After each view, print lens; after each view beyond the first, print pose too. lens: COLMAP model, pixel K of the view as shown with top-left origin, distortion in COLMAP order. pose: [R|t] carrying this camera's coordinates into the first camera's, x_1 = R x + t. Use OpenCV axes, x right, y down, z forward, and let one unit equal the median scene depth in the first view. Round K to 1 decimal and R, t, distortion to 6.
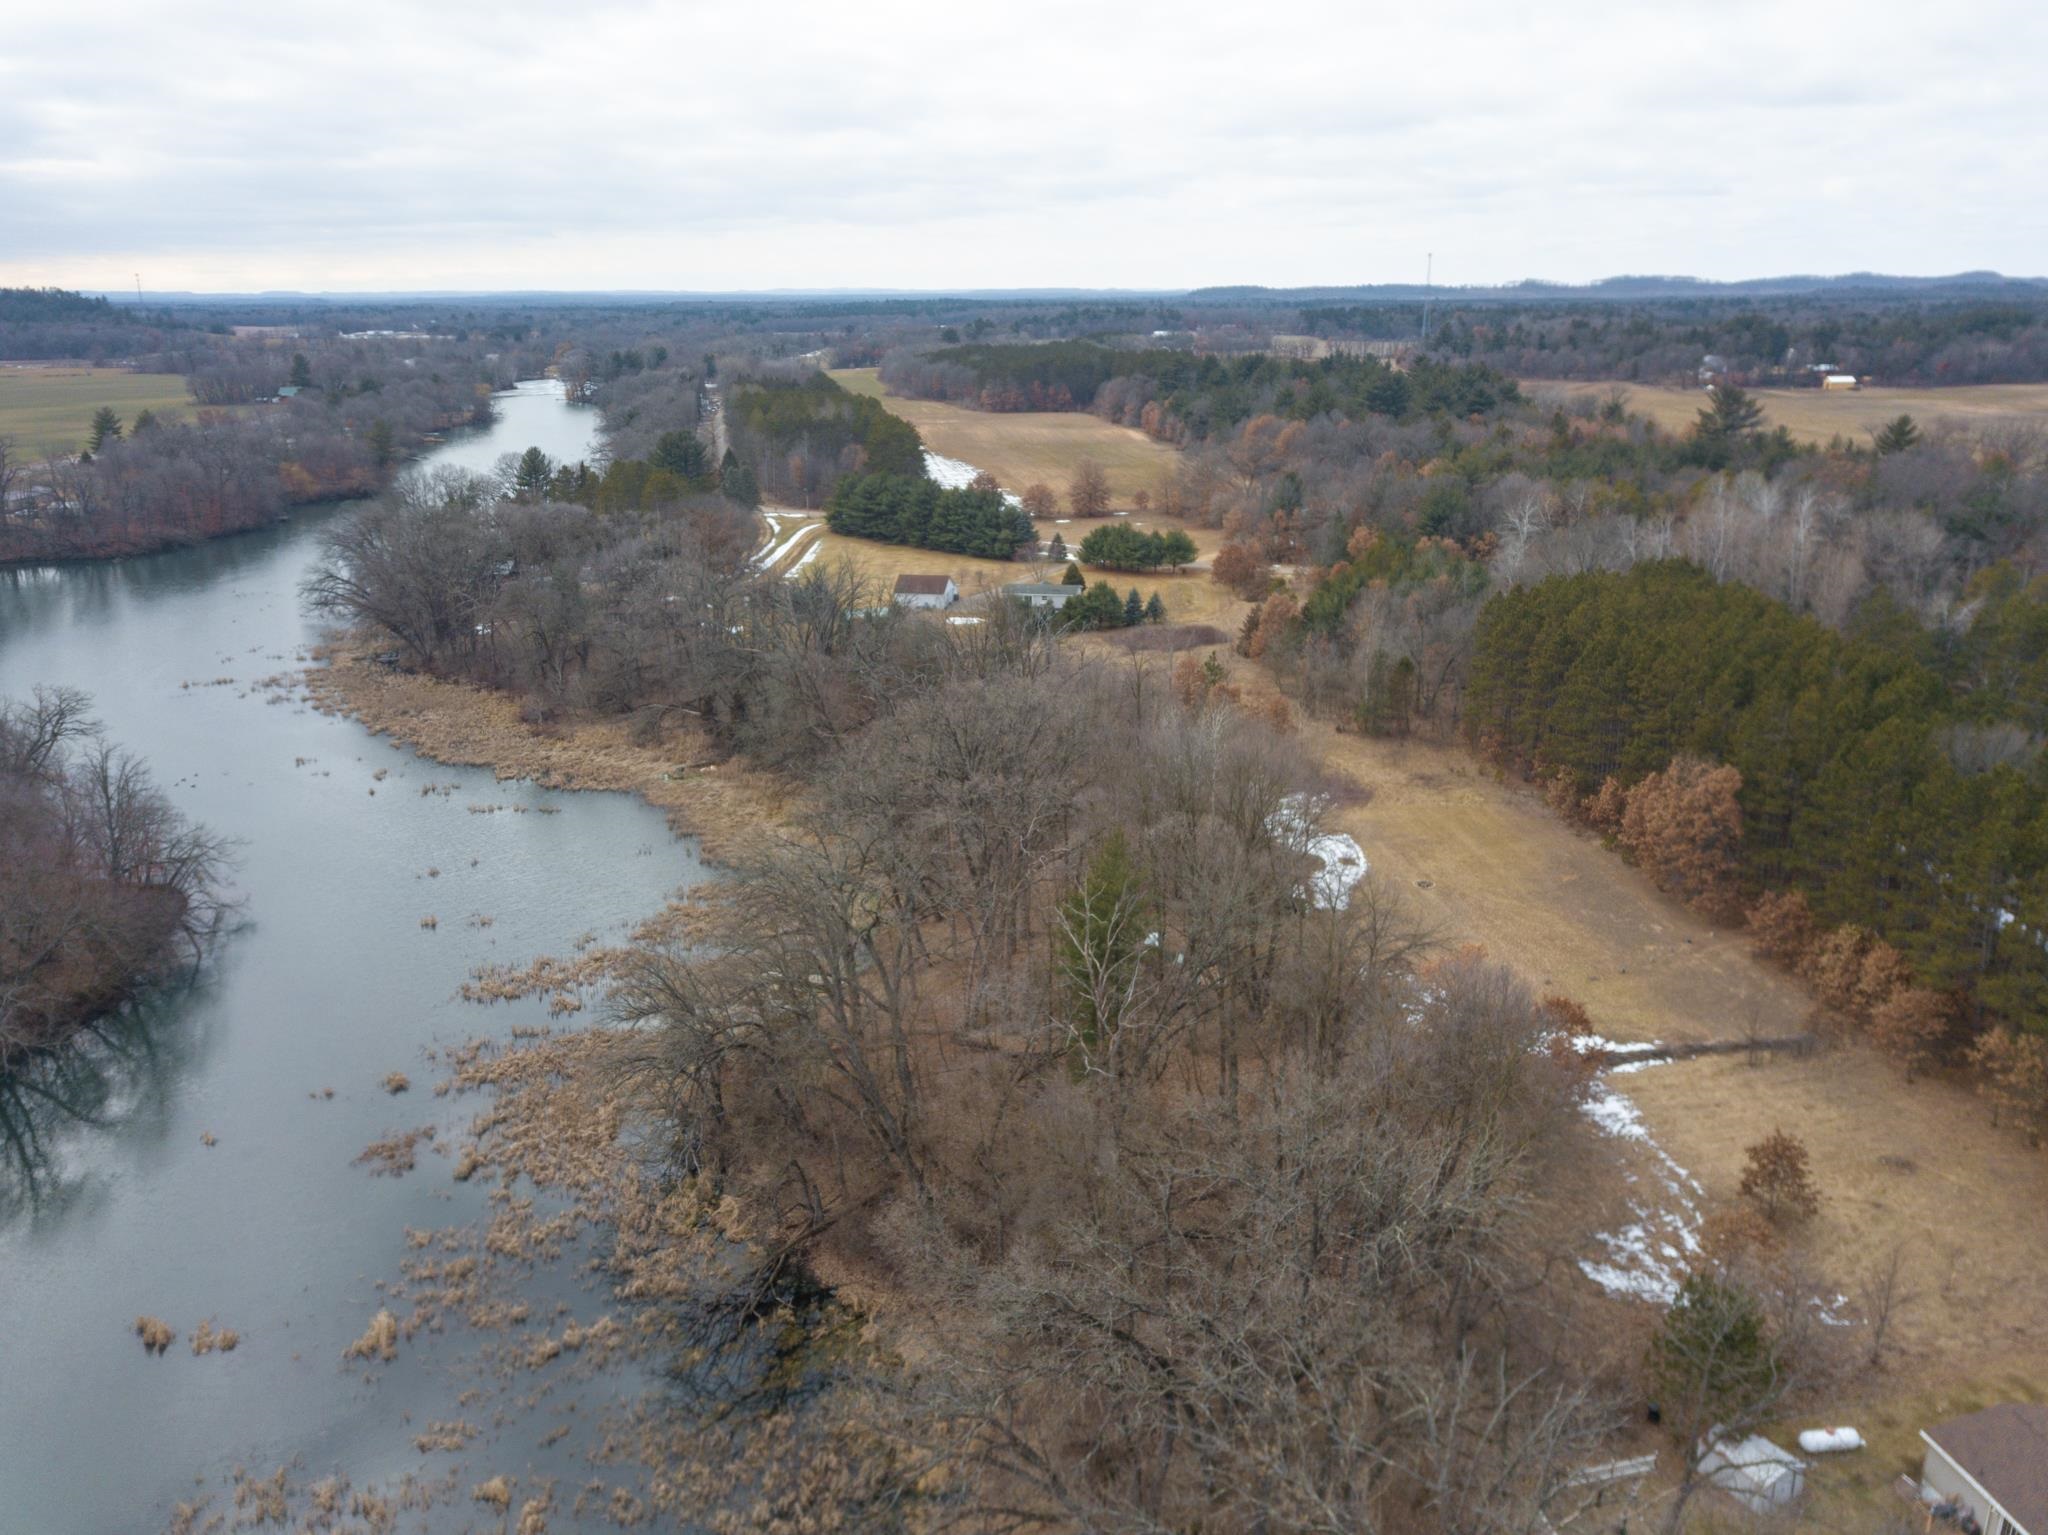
lens RADIAL K [[1560.6, 0, 1020.9], [0, 1560.6, 763.6], [0, 0, 1]] dist [0.015213, -0.007693]
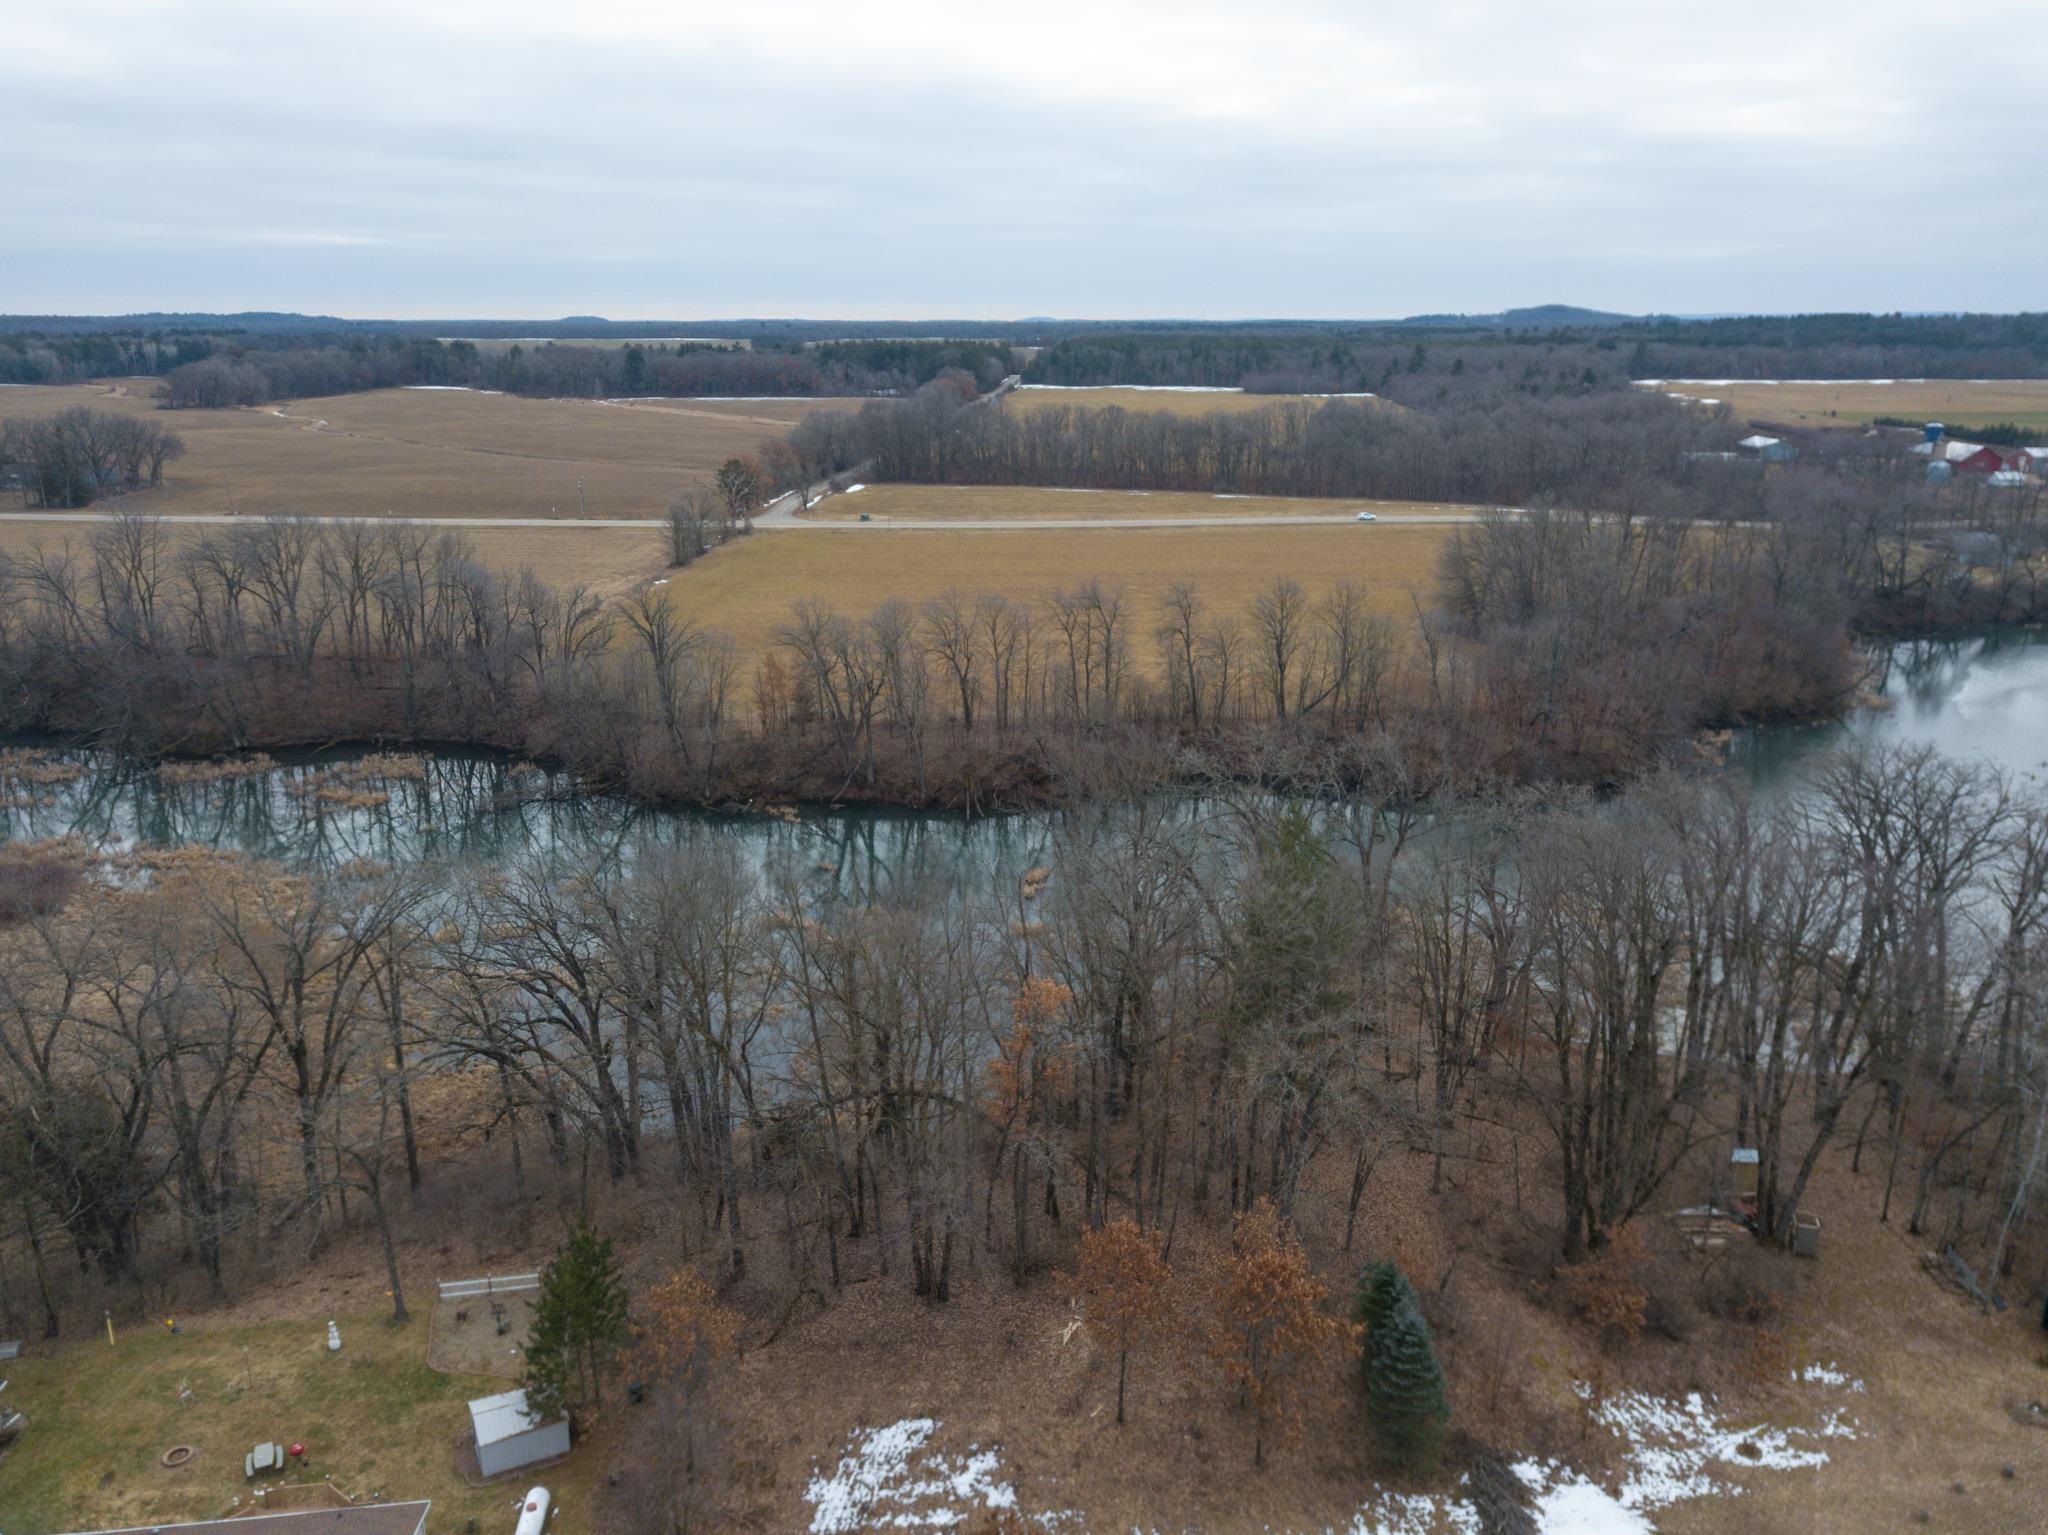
lens RADIAL K [[1560.6, 0, 1015.9], [0, 1560.6, 764.3], [0, 0, 1]] dist [0.015213, -0.007693]
pose [[-0.043821, 0.279379, -0.959180, 0.338619], [-0.286338, 0.916311, 0.279974, -0.065573], [0.957126, 0.286918, 0.039843, 0.315235]]
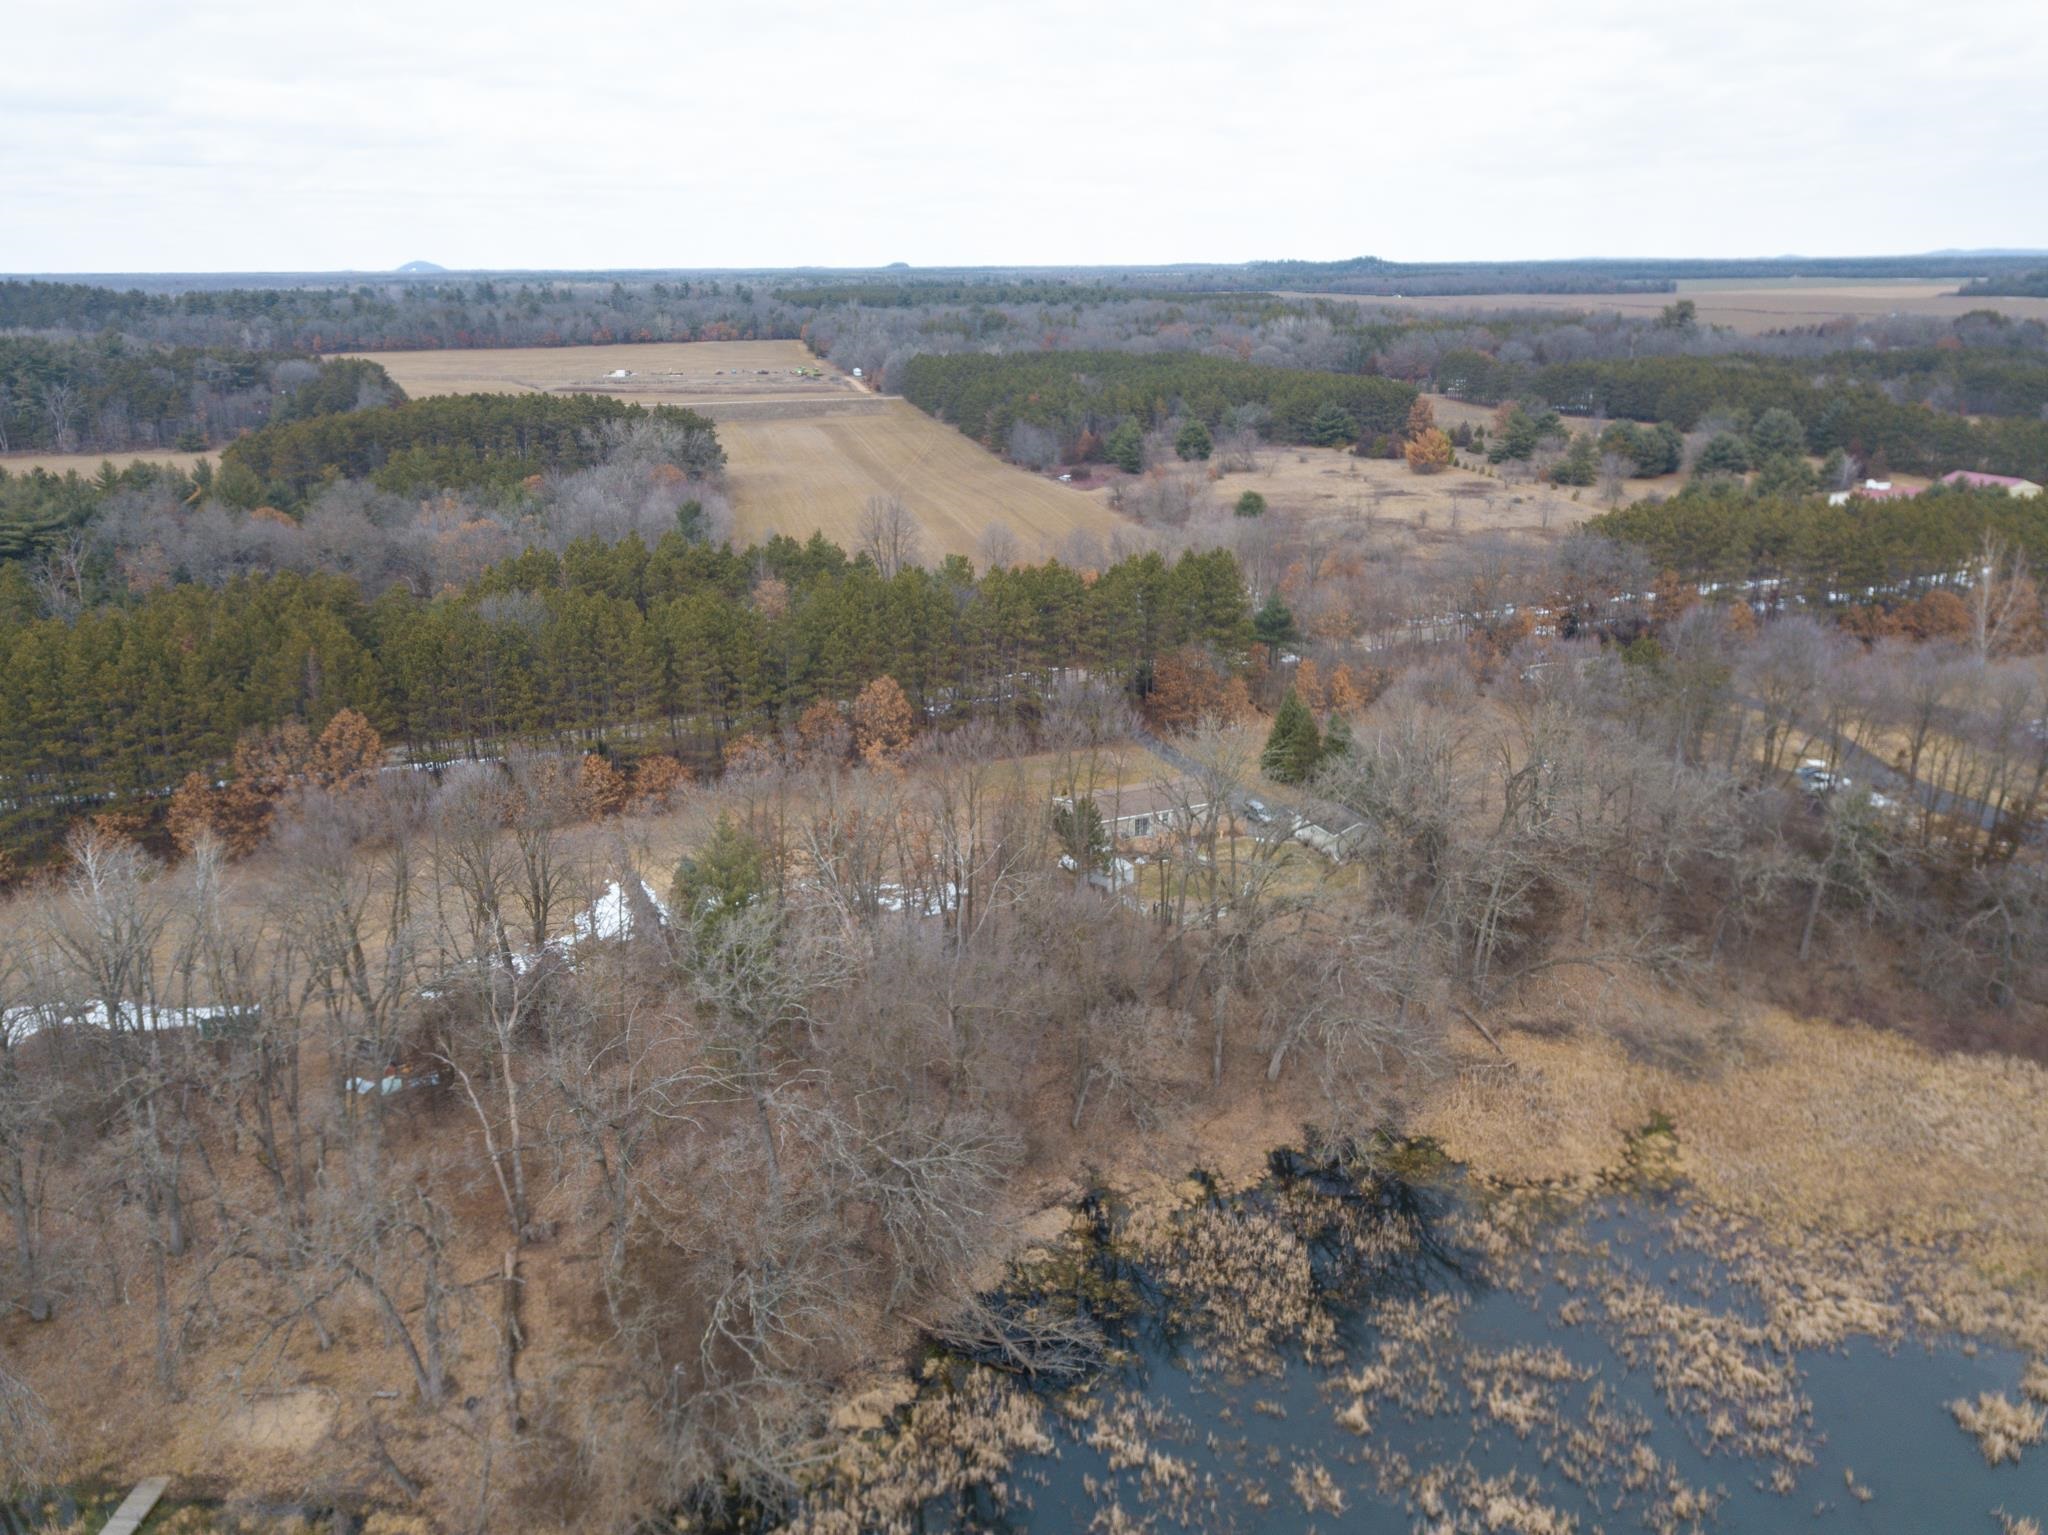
lens RADIAL K [[1560.6, 0, 1015.1], [0, 1560.6, 750.3], [0, 0, 1]] dist [0.015213, -0.007693]
pose [[-0.261625, -0.277449, 0.924432, -0.344464], [0.288990, 0.891332, 0.349302, -0.110270], [-0.920889, 0.358538, -0.153015, 0.374714]]
